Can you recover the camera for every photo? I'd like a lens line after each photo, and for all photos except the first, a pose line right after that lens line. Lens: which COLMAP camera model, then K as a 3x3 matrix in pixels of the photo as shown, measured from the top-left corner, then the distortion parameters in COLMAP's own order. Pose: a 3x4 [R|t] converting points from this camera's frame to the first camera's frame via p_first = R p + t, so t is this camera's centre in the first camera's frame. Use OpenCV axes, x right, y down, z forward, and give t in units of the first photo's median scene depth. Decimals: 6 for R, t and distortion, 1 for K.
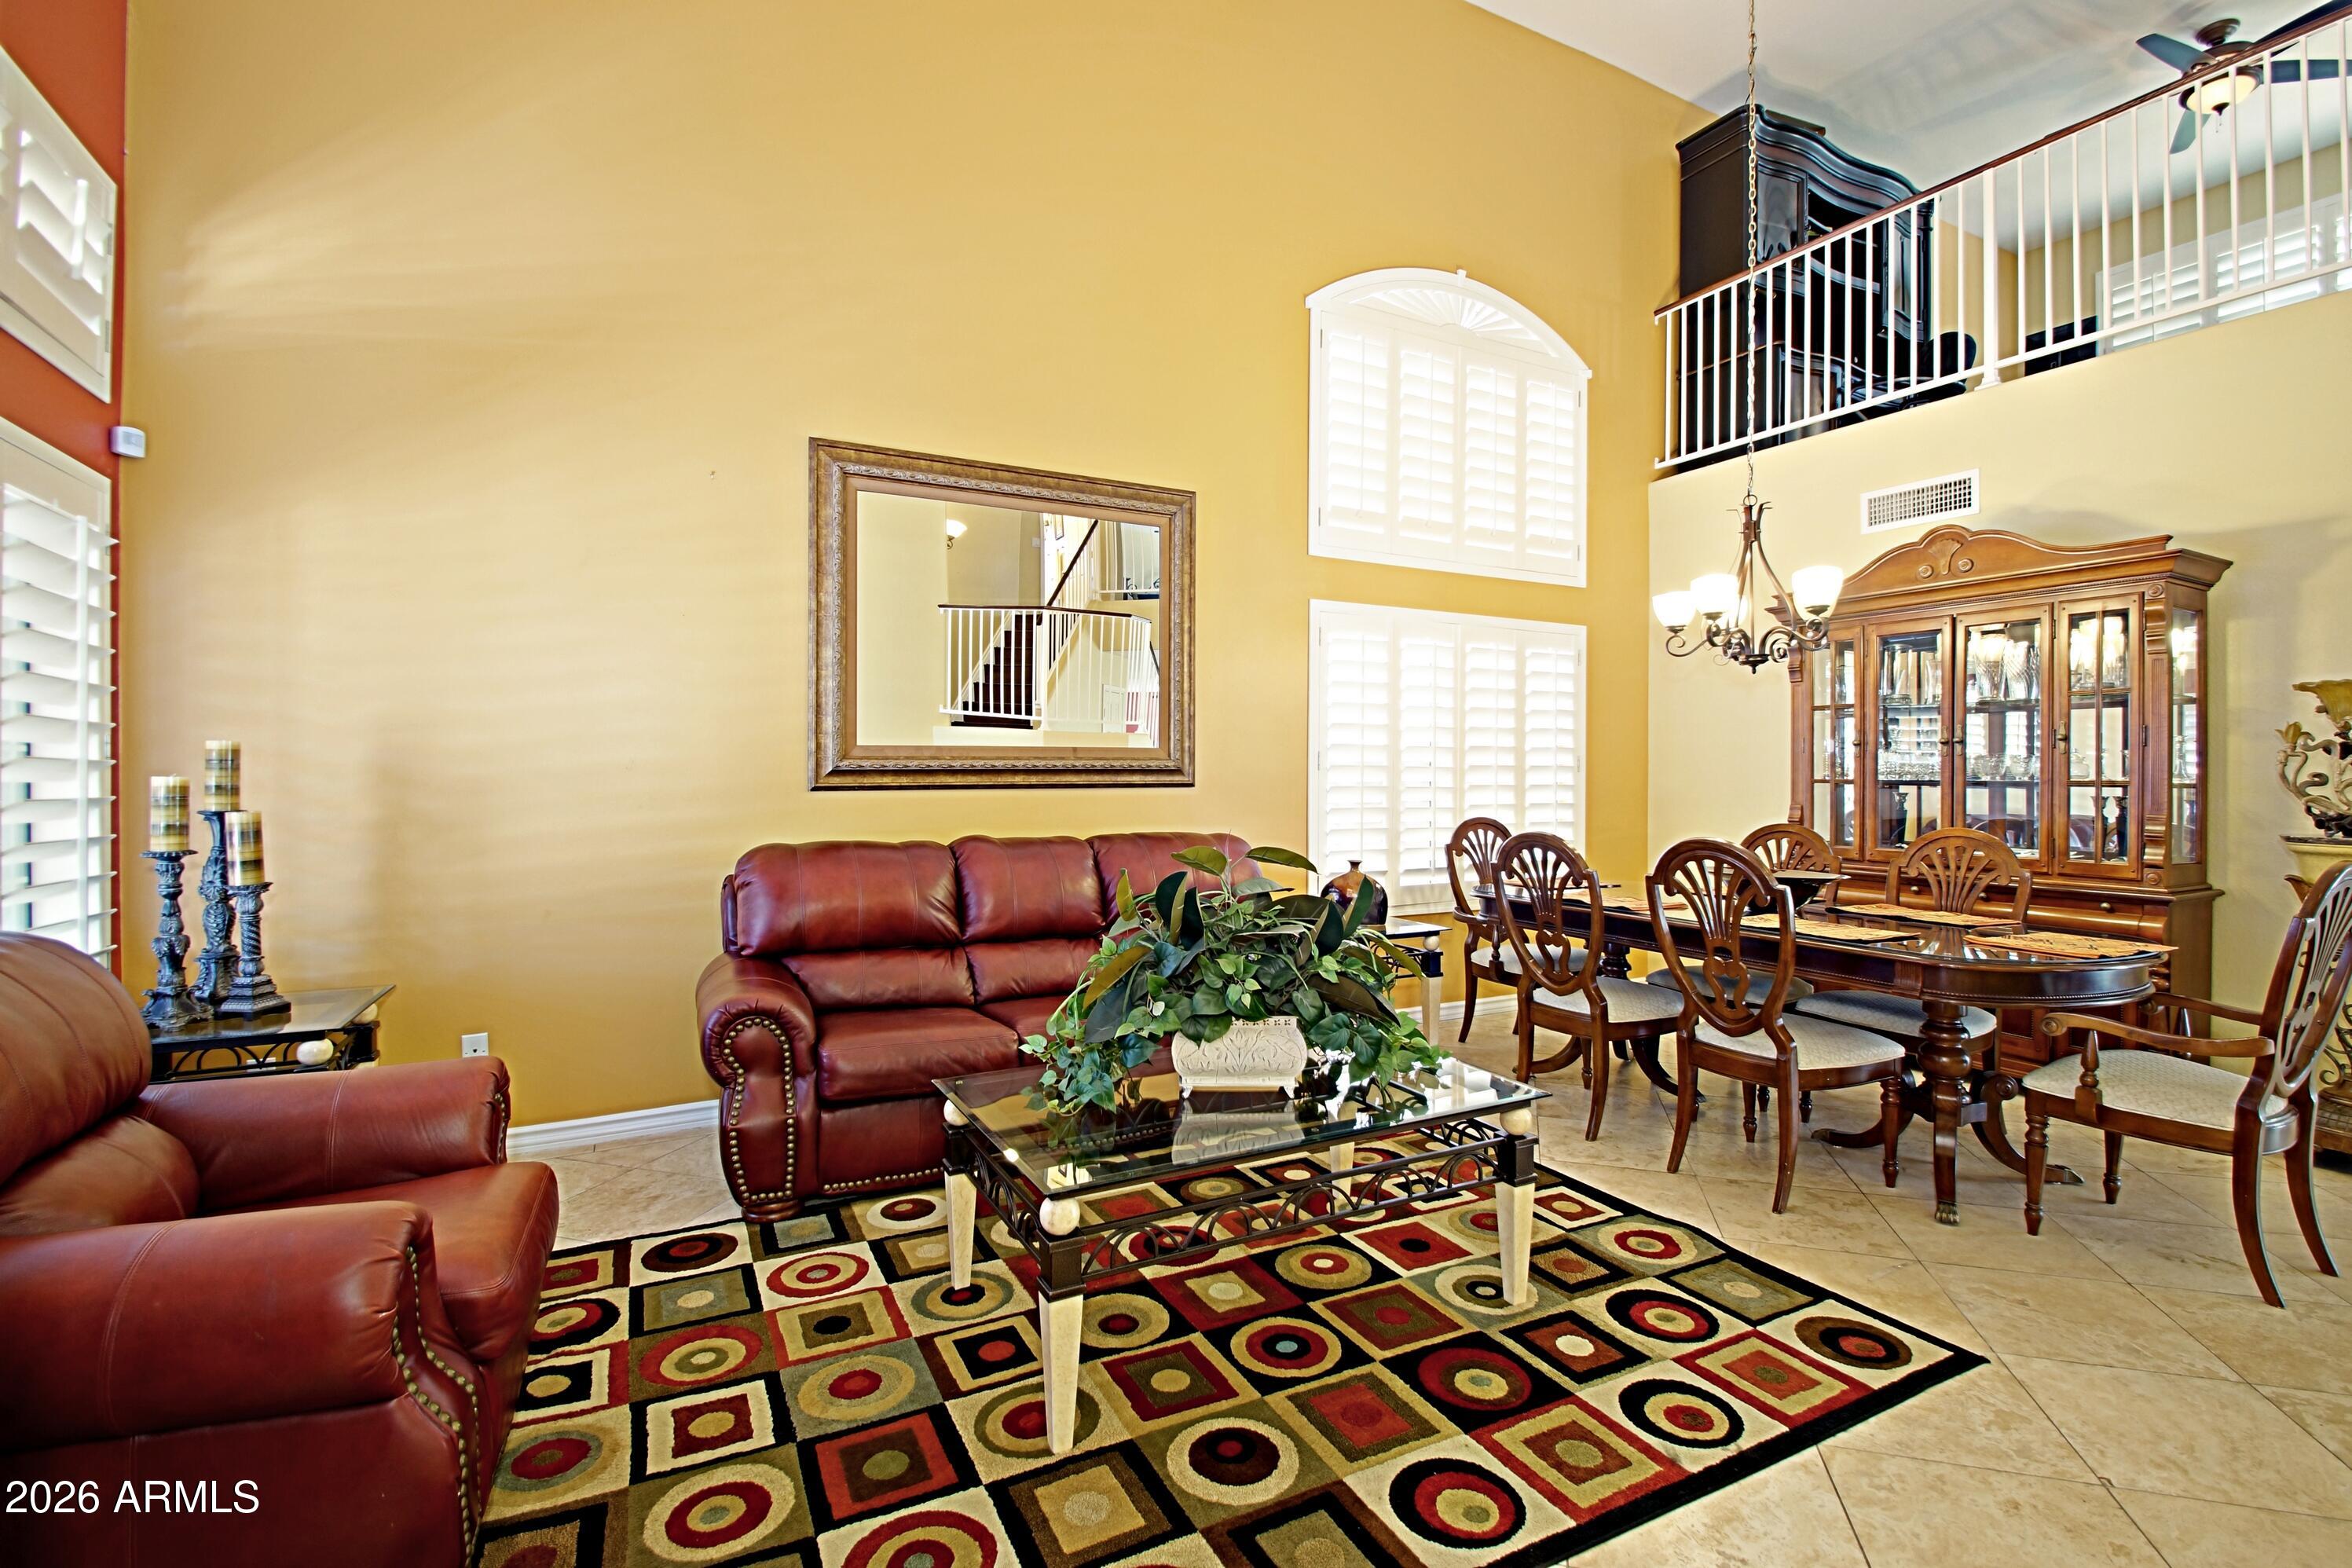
lens RADIAL K [[1046.0, 0, 1186.6], [0, 1046.0, 788.1], [0, 0, 1]] dist [0.003154, -0.011092]
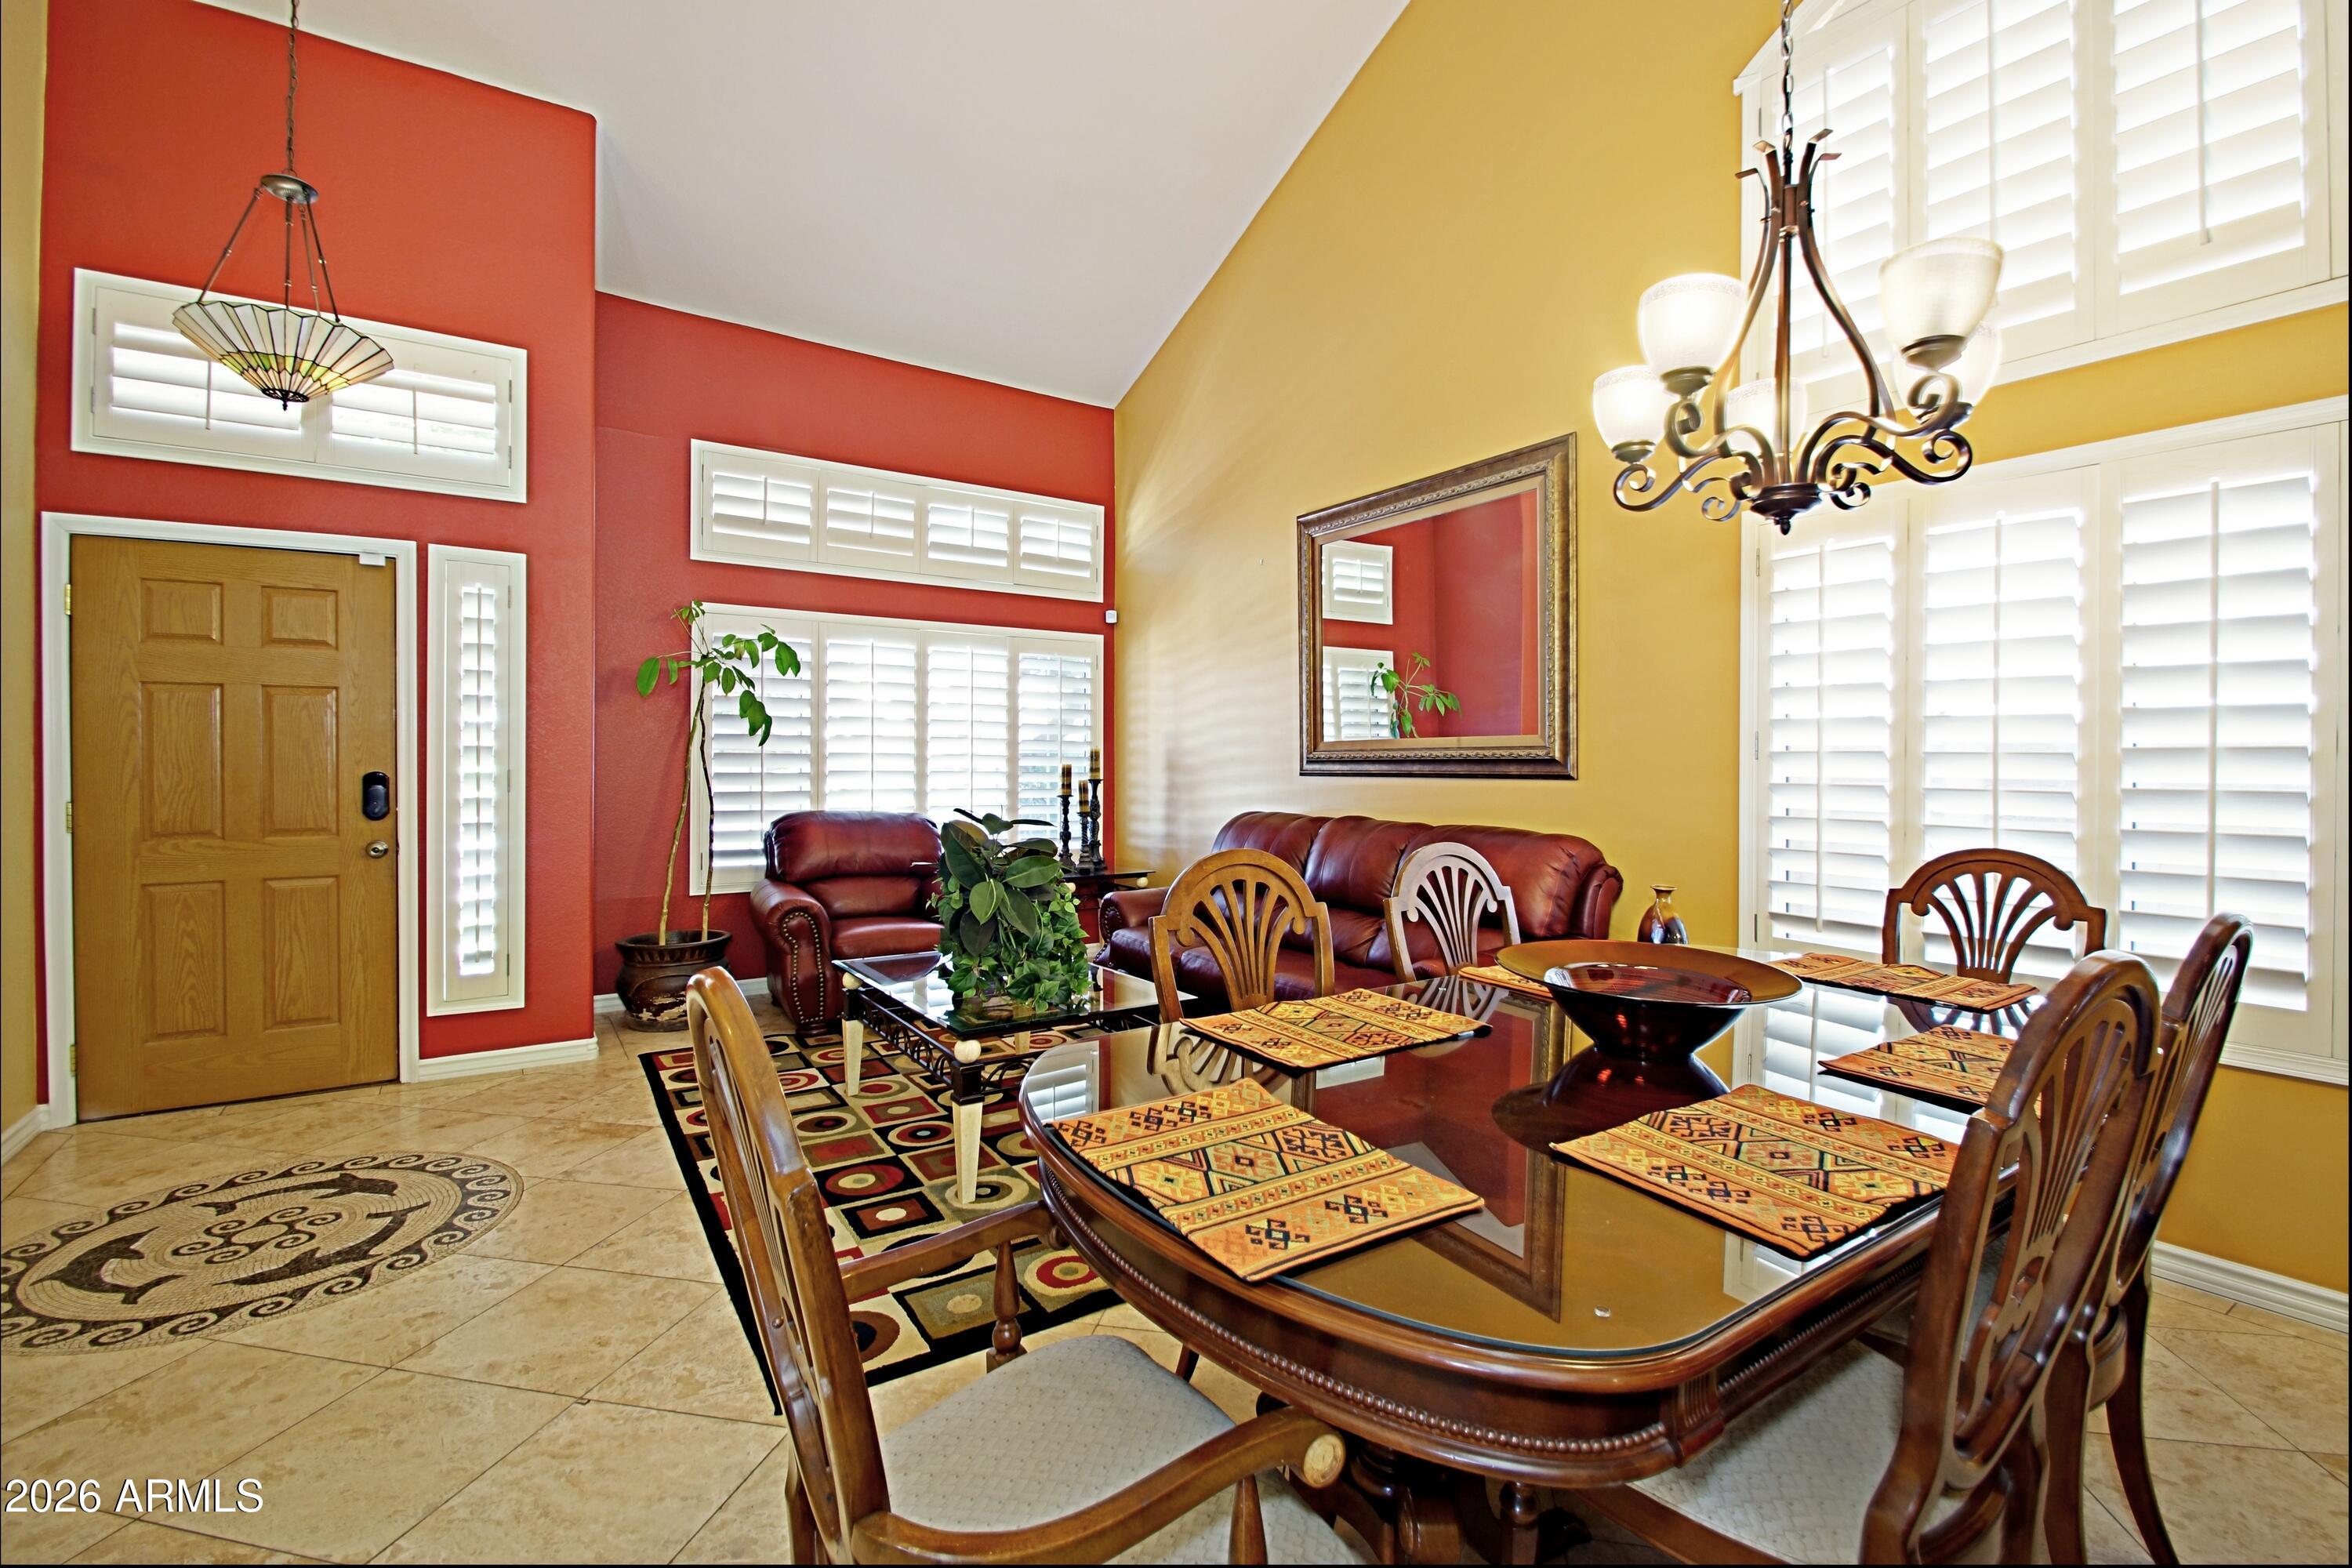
lens RADIAL K [[1046.0, 0, 1190.9], [0, 1046.0, 765.8], [0, 0, 1]] dist [0.003154, -0.011092]
pose [[0.099330, 0.000783, -0.995054, 0.915062], [-0.020456, 0.999790, -0.001256, -0.005123], [0.994844, 0.020479, 0.099325, 0.676073]]
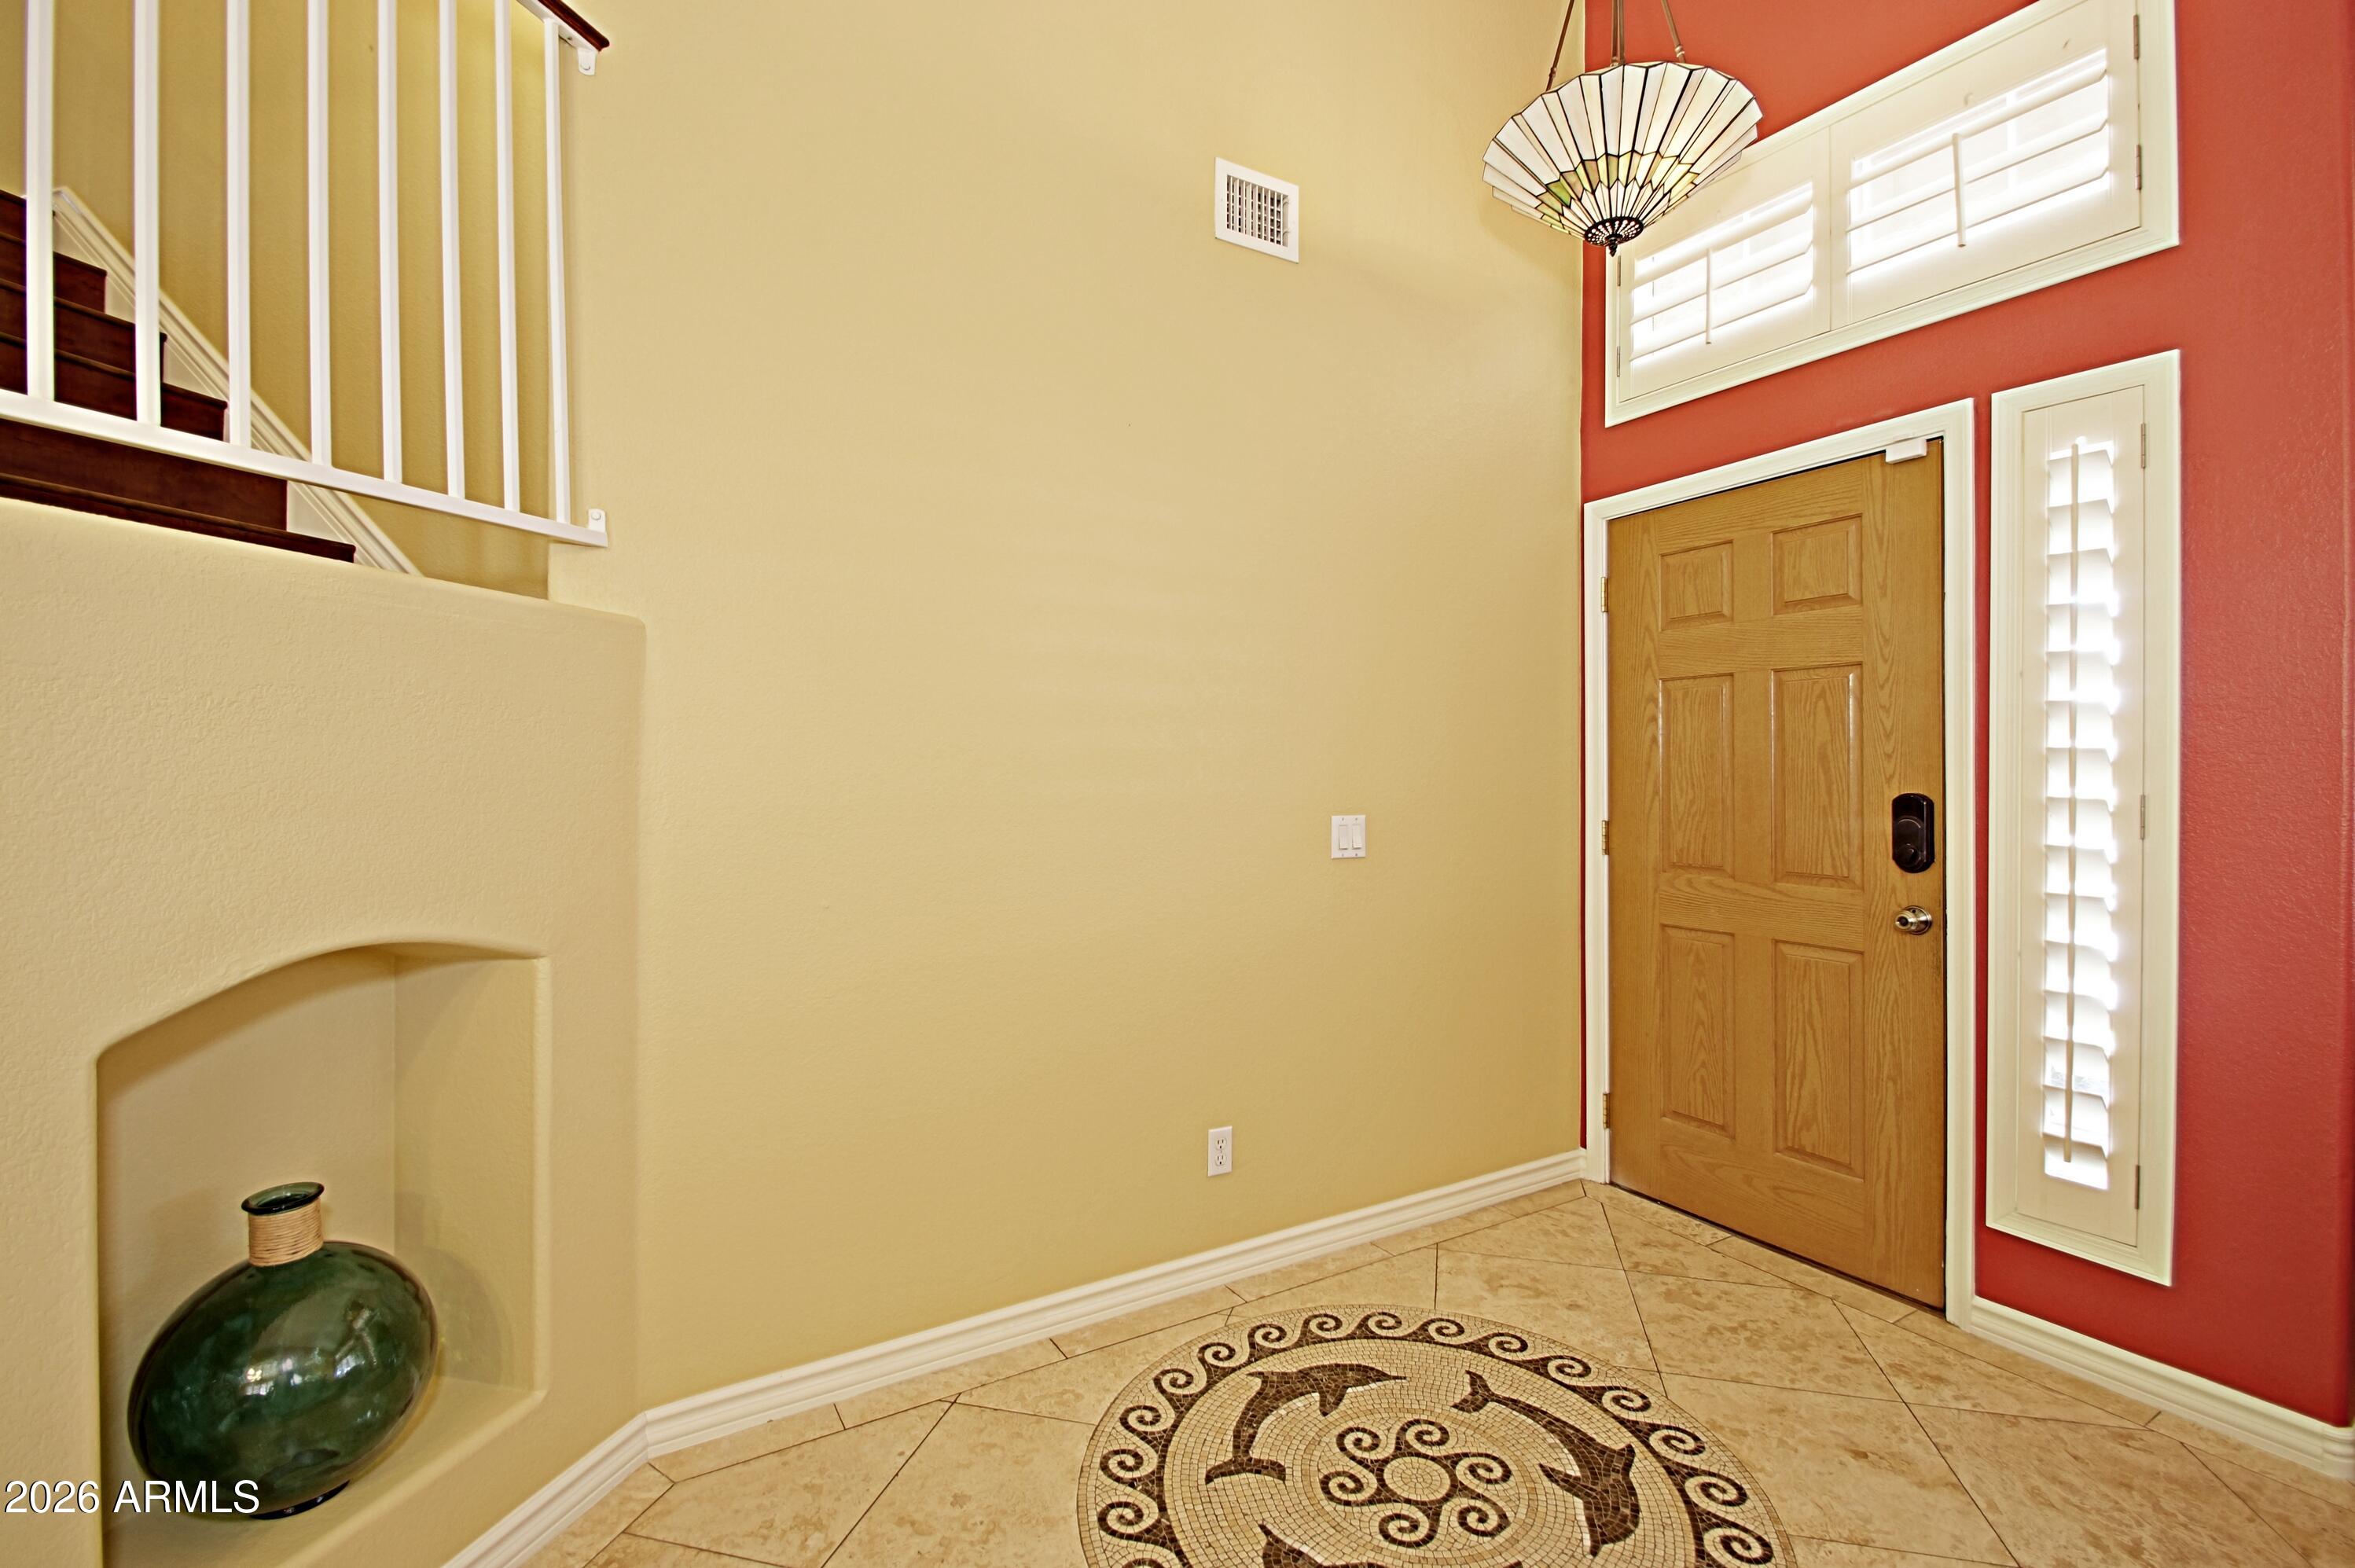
lens RADIAL K [[1047.3, 0, 1197.6], [0, 1047.3, 768.0], [0, 0, 1]] dist [0.003154, -0.011092]
pose [[-0.998418, -0.007599, -0.055712, 0.317152], [-0.008541, 0.999824, 0.016691, -0.006334], [0.055576, 0.017140, -0.998307, 0.592737]]
